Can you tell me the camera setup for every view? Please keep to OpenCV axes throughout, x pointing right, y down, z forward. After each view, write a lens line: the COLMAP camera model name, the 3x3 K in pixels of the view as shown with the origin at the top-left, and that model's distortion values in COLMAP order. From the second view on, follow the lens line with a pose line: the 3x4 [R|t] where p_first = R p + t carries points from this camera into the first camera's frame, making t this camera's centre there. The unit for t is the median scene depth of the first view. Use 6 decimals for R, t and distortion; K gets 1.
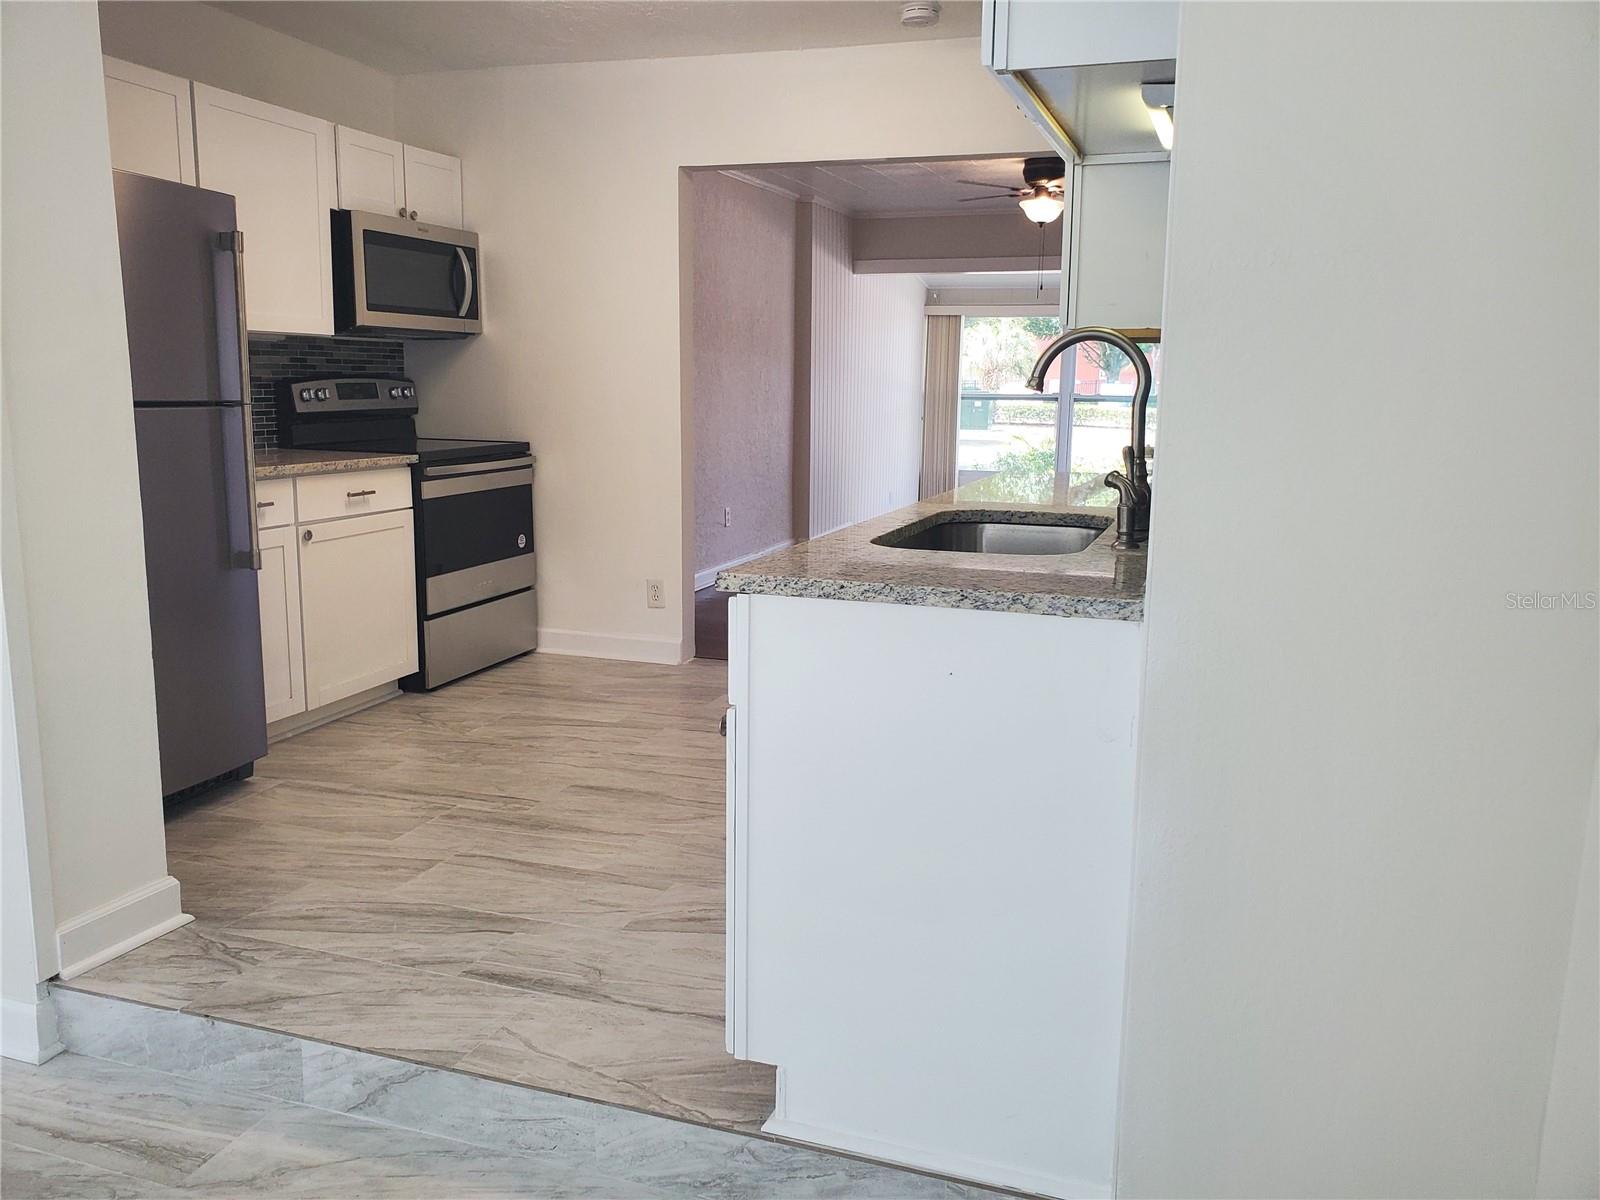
lens RADIAL K [[1251.5, 0, 815.0], [0, 1251.5, 564.9], [0, 0, 1]] dist [0.029447, -0.024102]
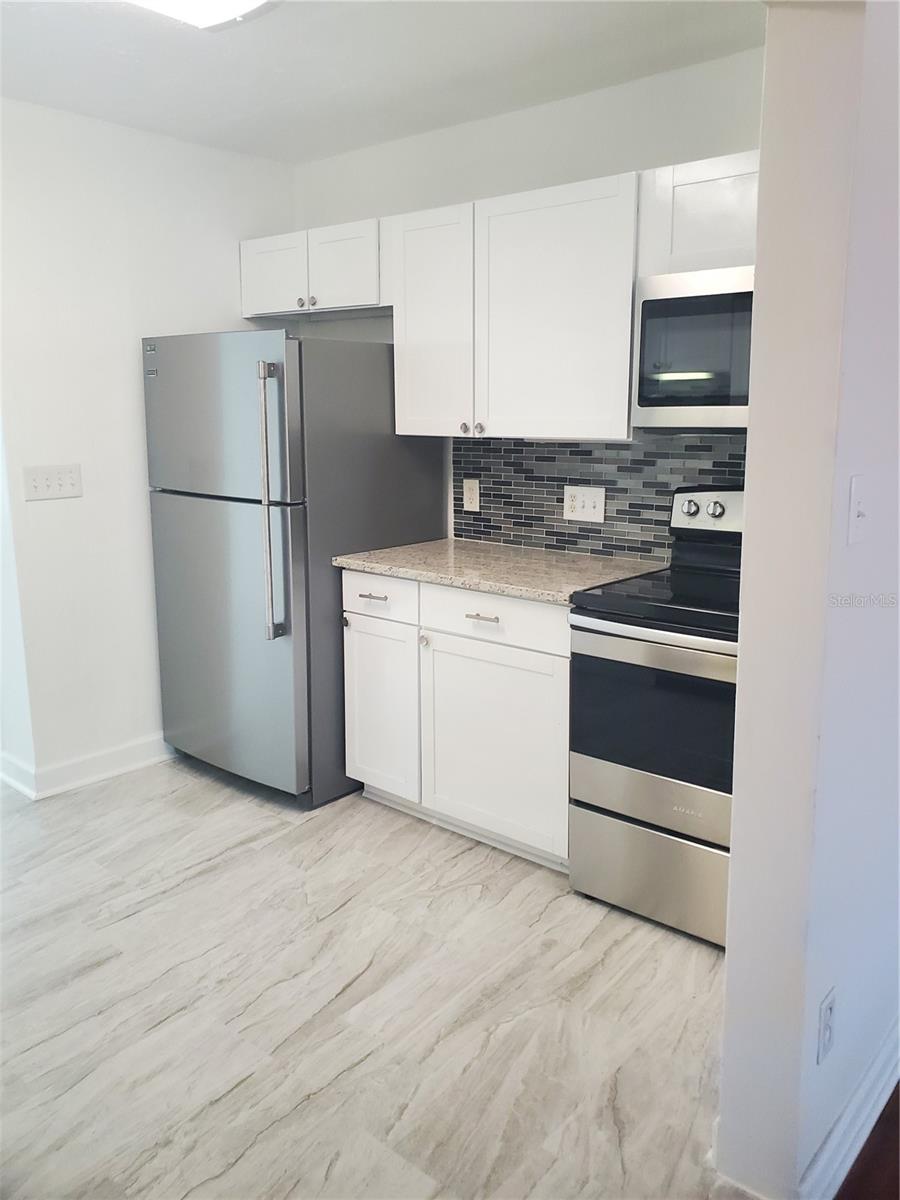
lens RADIAL K [[938.6, 0, 469.8], [0, 938.6, 571.5], [0, 0, 1]] dist [0.029447, -0.024102]
pose [[-0.356805, 0.135491, -0.924301, 0.266867], [-0.160944, 0.965716, 0.203691, -0.232610], [0.920210, 0.221439, -0.322766, 1.254719]]
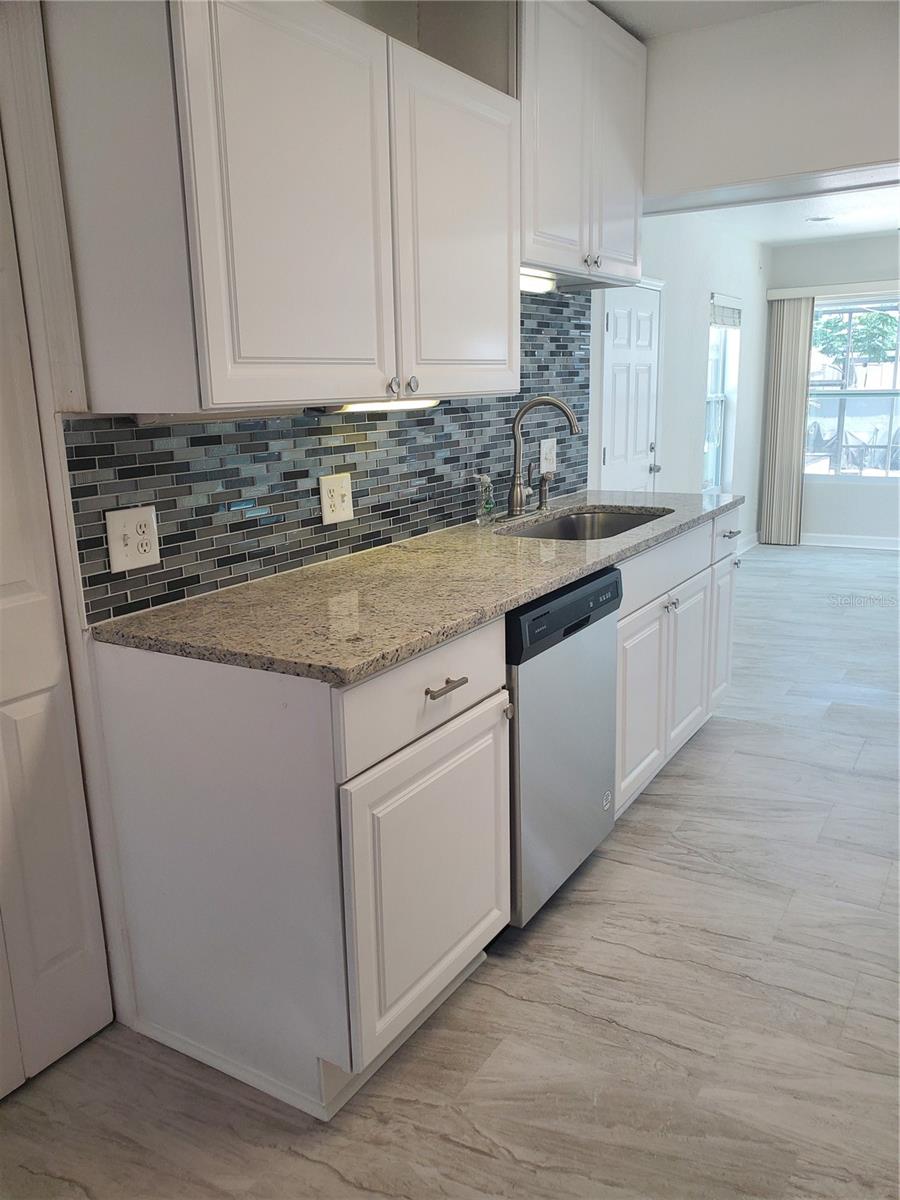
lens RADIAL K [[938.6, 0, 461.5], [0, 938.6, 606.7], [0, 0, 1]] dist [0.029447, -0.024102]
pose [[-0.981361, -0.031000, 0.189658, 0.019554], [0.044341, 0.923748, 0.380425, -0.249981], [-0.186989, 0.381744, -0.905156, 1.352722]]
